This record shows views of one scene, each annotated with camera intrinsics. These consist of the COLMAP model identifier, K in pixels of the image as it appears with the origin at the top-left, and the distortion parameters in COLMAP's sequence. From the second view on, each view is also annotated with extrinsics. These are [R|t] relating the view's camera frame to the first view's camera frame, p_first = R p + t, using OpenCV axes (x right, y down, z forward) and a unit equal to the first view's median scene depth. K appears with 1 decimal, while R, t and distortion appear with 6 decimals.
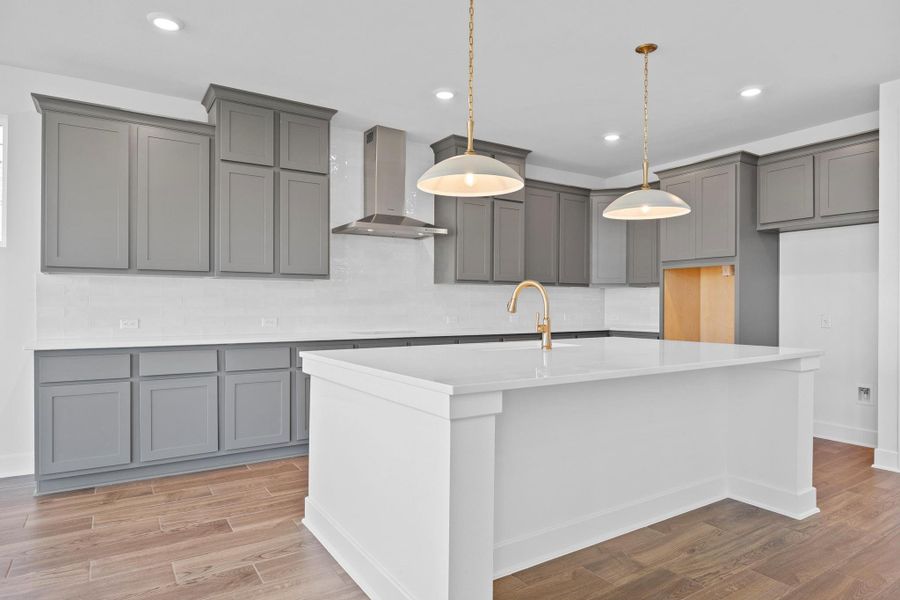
lens RADIAL K [[541.3, 0, 450.2], [0, 541.3, 306.7], [0, 0, 1]] dist [-0.014161, 0.002235]
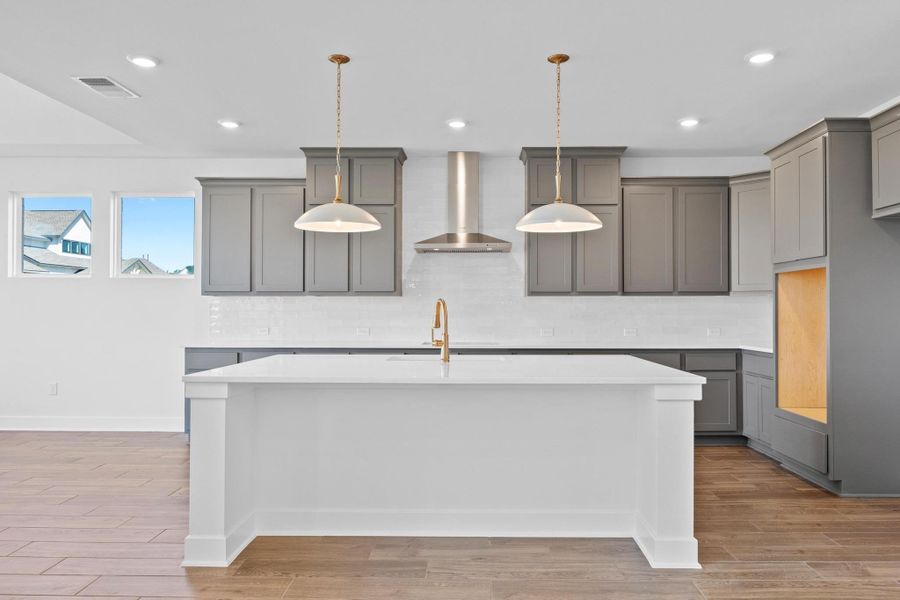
lens RADIAL K [[641.2, 0, 479.5], [0, 641.2, 300.9], [0, 0, 1]] dist [-0.027004, -0.000792]
pose [[0.826594, -0.008602, -0.562733, 0.869054], [-0.000470, 0.999872, -0.015975, -0.021760], [0.562799, 0.013469, 0.826484, -0.026944]]
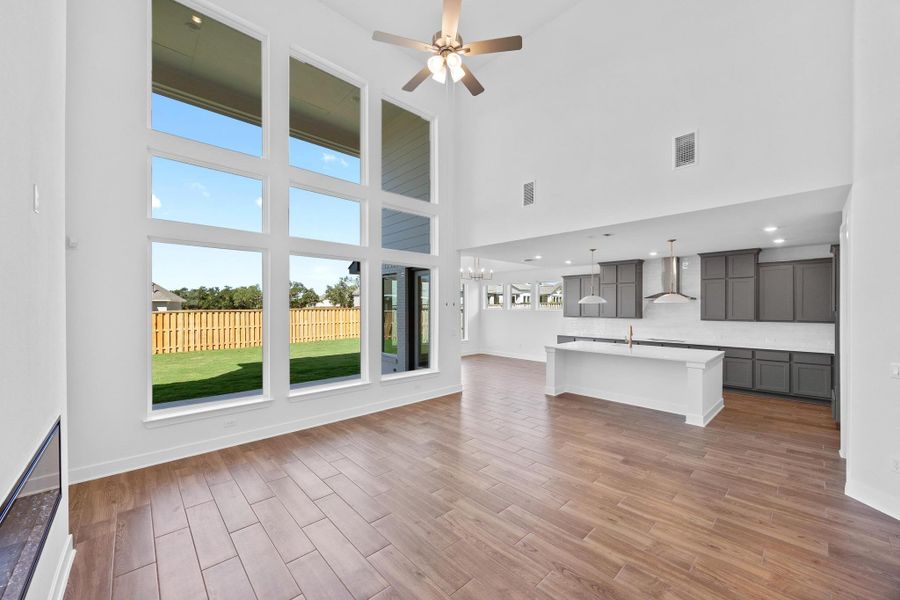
lens RADIAL K [[344.9, 0, 452.7], [0, 344.9, 304.9], [0, 0, 1]] dist [-0.001002, 0.000094]
pose [[0.170660, -0.006177, -0.985311, 1.823777], [-0.004419, 0.999965, -0.007034, -0.140447], [0.985320, 0.005555, 0.170627, -0.352268]]
